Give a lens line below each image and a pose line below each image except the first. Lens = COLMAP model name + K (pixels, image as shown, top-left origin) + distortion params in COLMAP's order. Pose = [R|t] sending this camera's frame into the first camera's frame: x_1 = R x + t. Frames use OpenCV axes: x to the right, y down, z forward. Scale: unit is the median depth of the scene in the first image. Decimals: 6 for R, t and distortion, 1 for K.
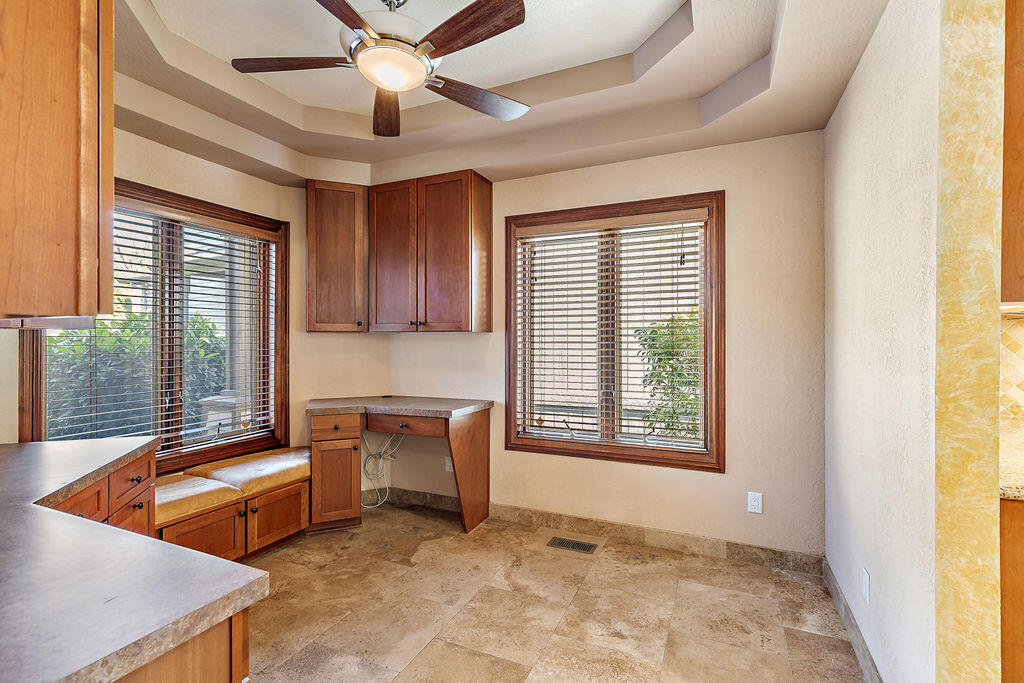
lens RADIAL K [[464.0, 0, 511.0], [0, 464.0, 340.0], [0, 0, 1]] dist [0.002185, -0.000484]
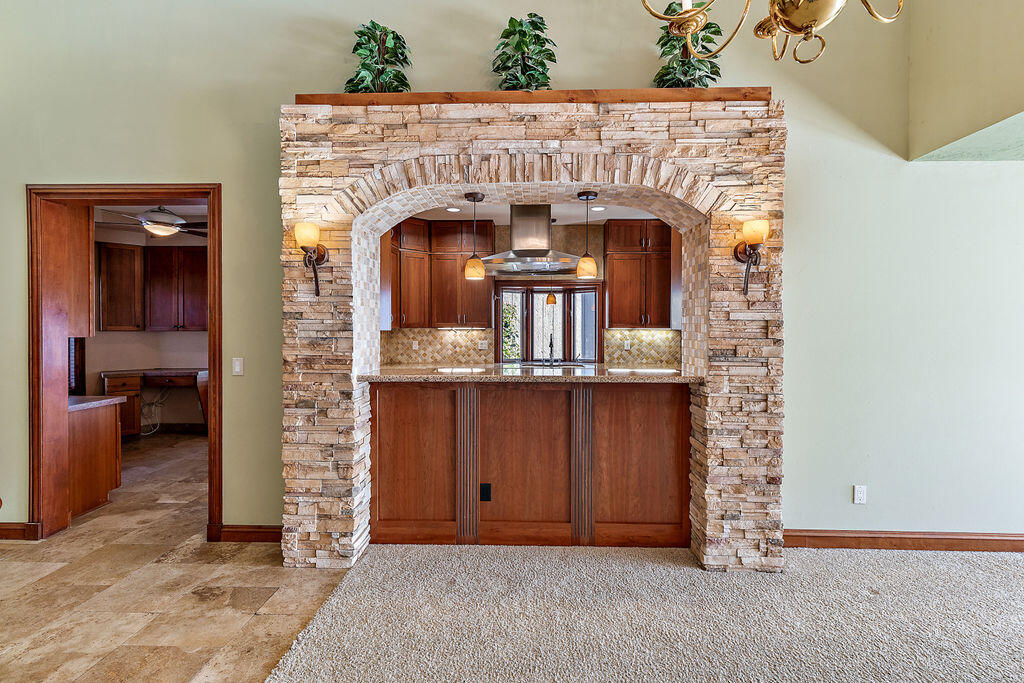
lens RADIAL K [[464.0, 0, 514.2], [0, 464.0, 332.8], [0, 0, 1]] dist [0.002185, -0.000484]
pose [[0.925421, -0.001462, 0.378937, 0.316755], [-0.002655, 0.999943, 0.010343, -0.032423], [-0.378931, -0.010578, 0.925365, -1.146829]]
